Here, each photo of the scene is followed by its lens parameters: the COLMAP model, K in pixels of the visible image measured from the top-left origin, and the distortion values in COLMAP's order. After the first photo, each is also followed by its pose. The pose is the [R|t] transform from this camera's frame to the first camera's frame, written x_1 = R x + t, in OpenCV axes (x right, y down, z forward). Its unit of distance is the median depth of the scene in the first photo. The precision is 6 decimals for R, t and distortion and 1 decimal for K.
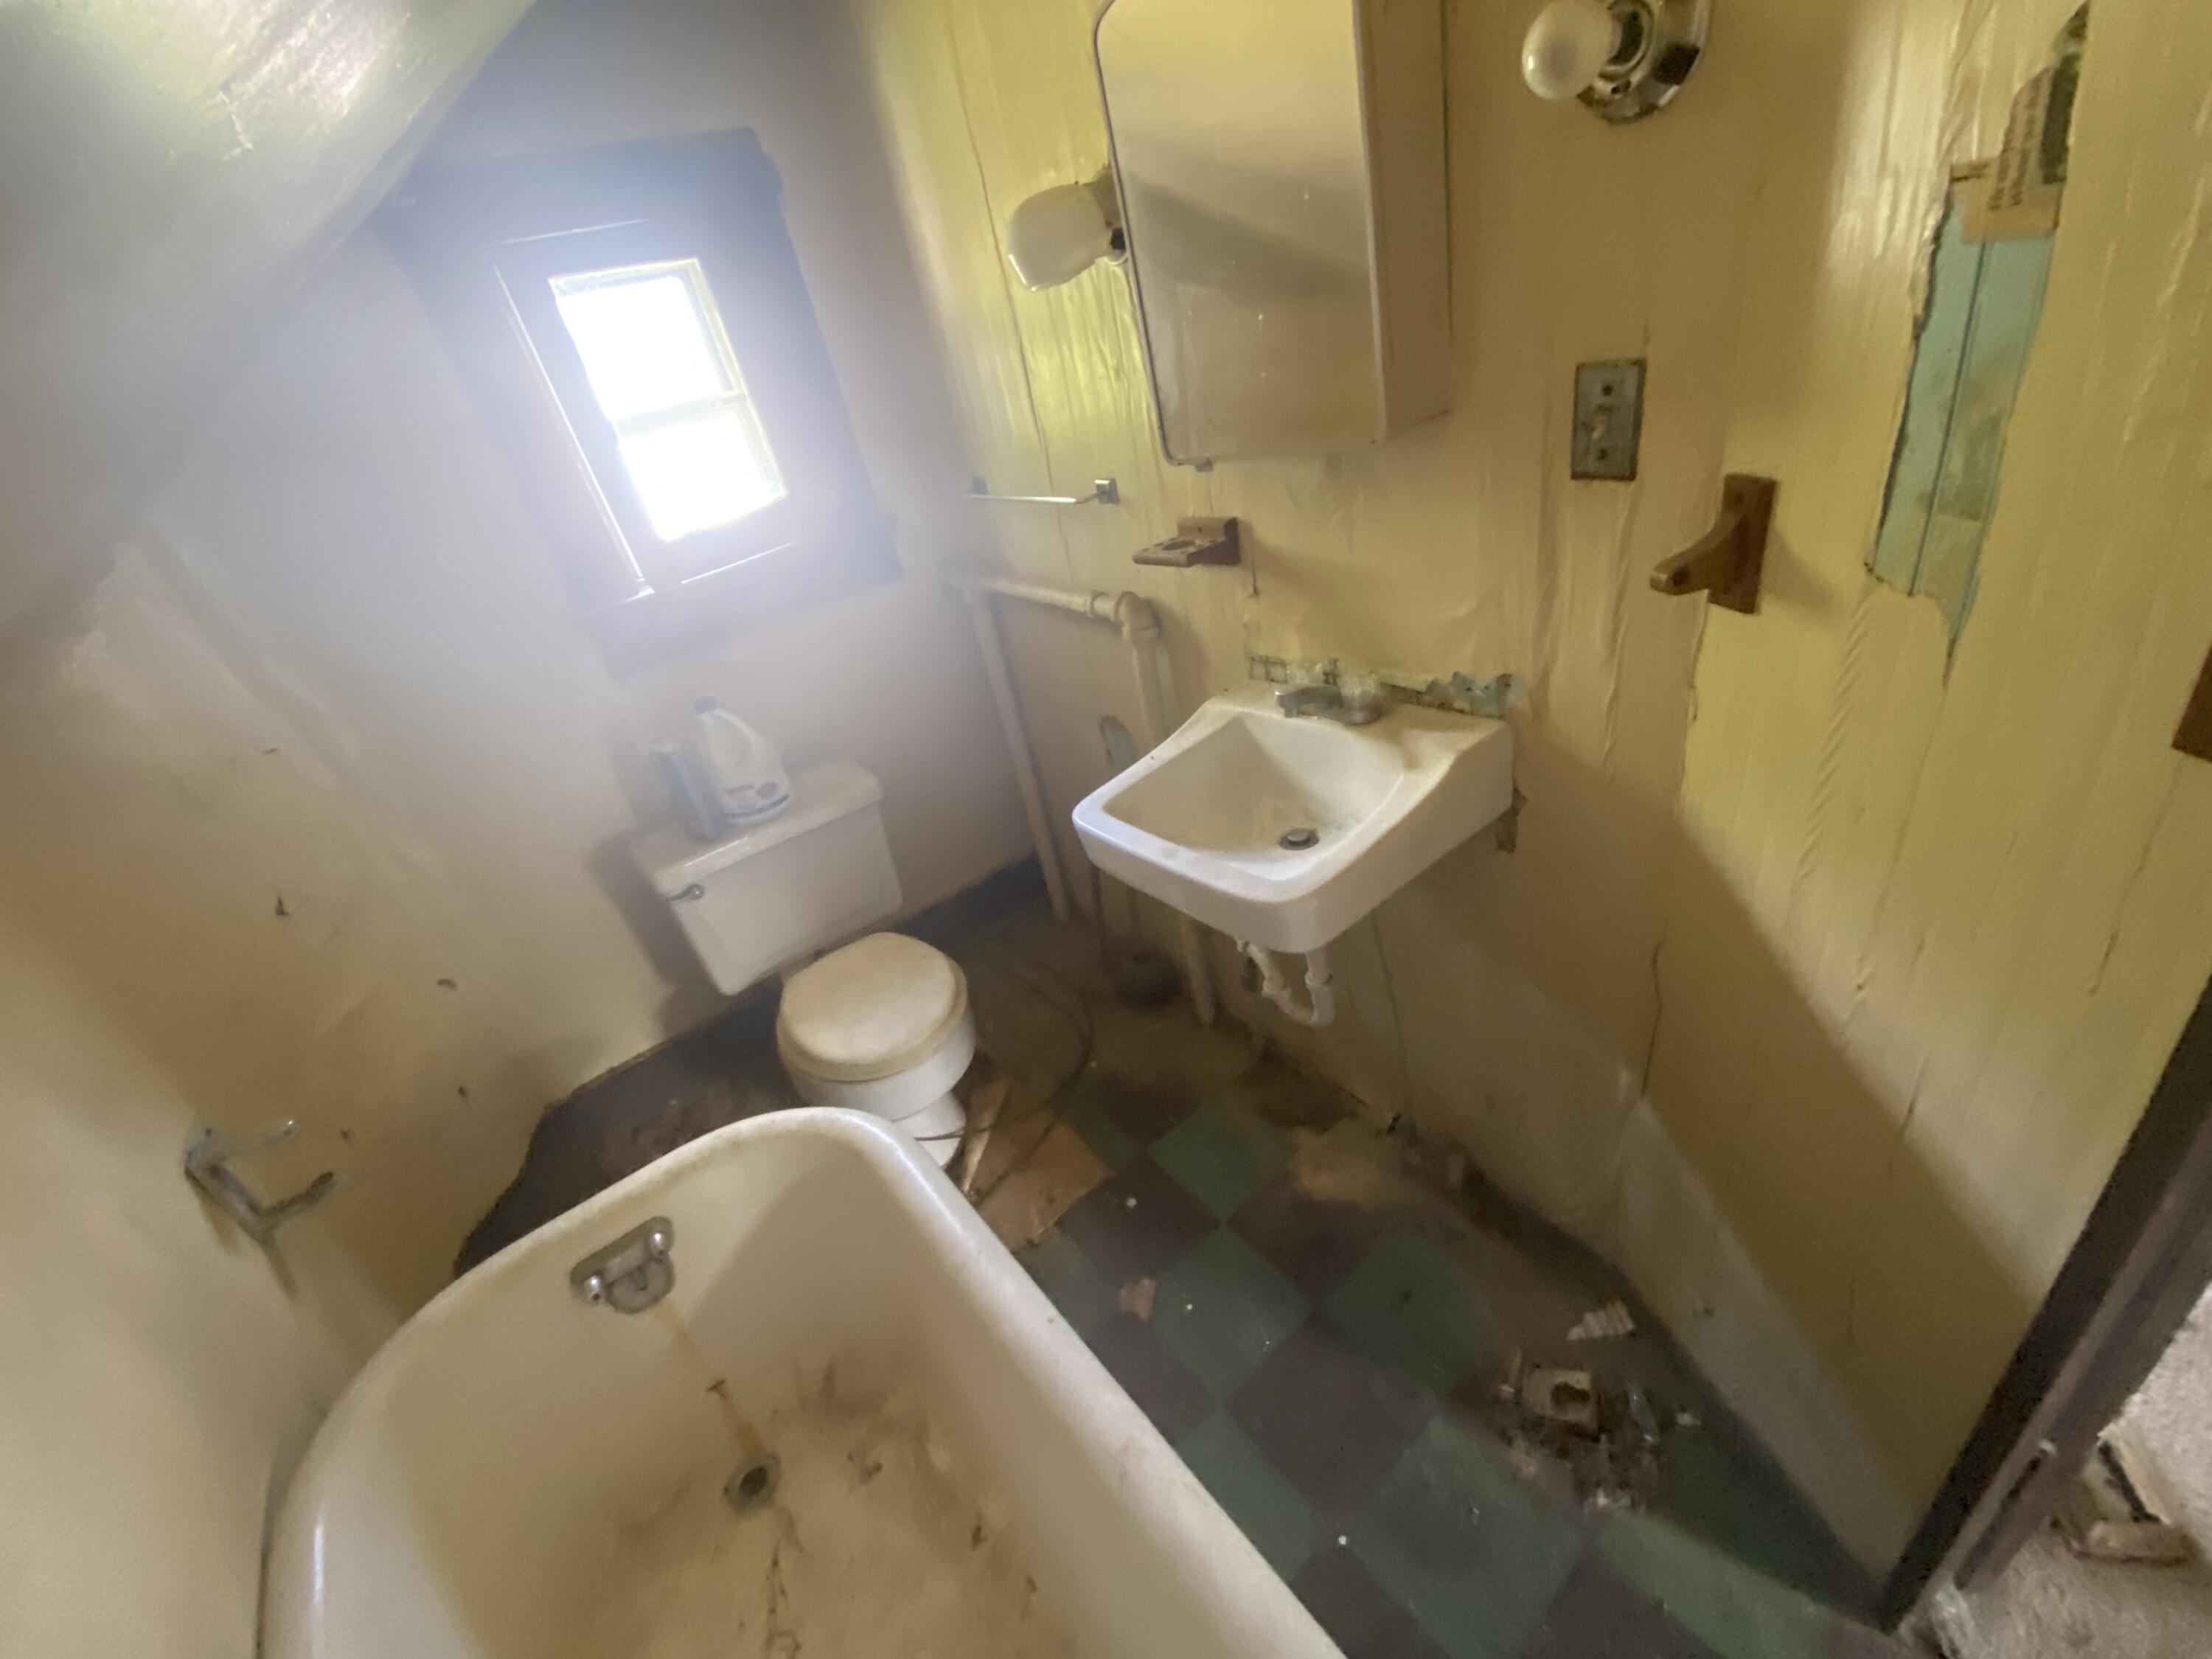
lens RADIAL K [[892.9, 0, 1112.8], [0, 892.9, 839.7], [0, 0, 1]] dist [-0.001144, 0.000234]
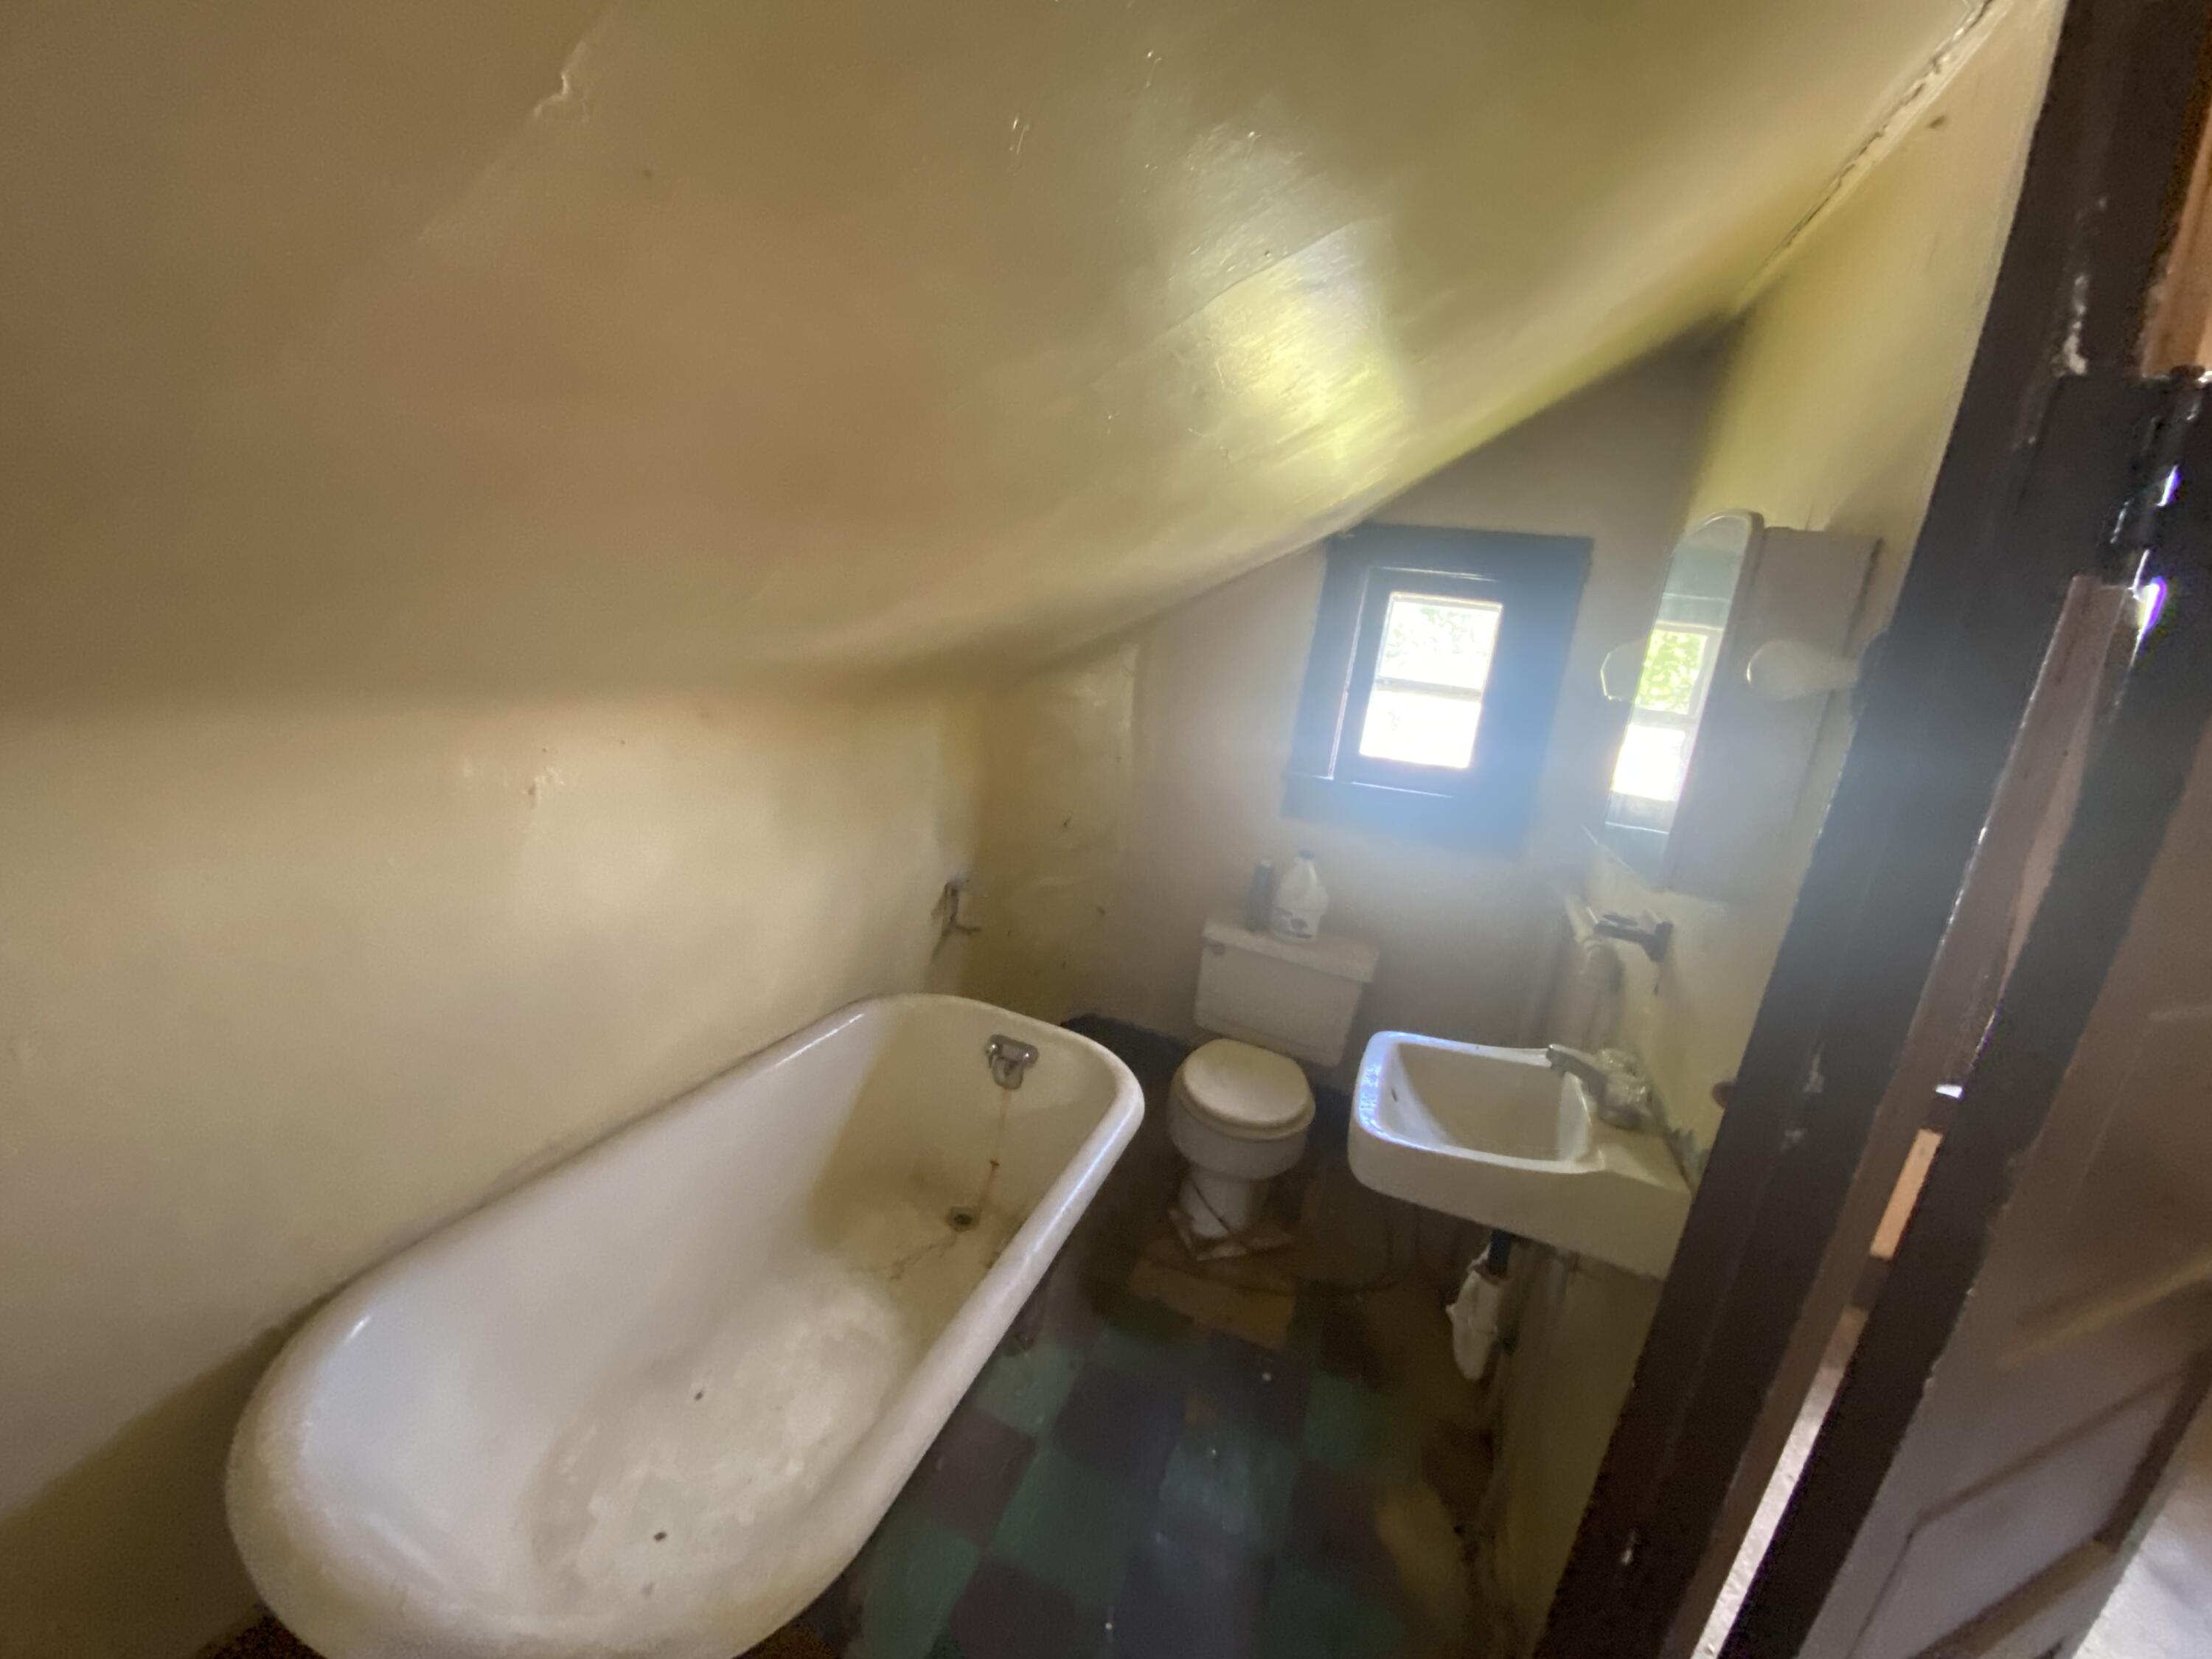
lens RADIAL K [[892.9, 0, 1112.8], [0, 892.9, 839.7], [0, 0, 1]] dist [-0.001144, 0.000234]
pose [[0.489544, 0.454196, -0.744347, 0.599944], [-0.629904, 0.774482, 0.058307, -0.075038], [0.602966, 0.440323, 0.665243, -0.211287]]
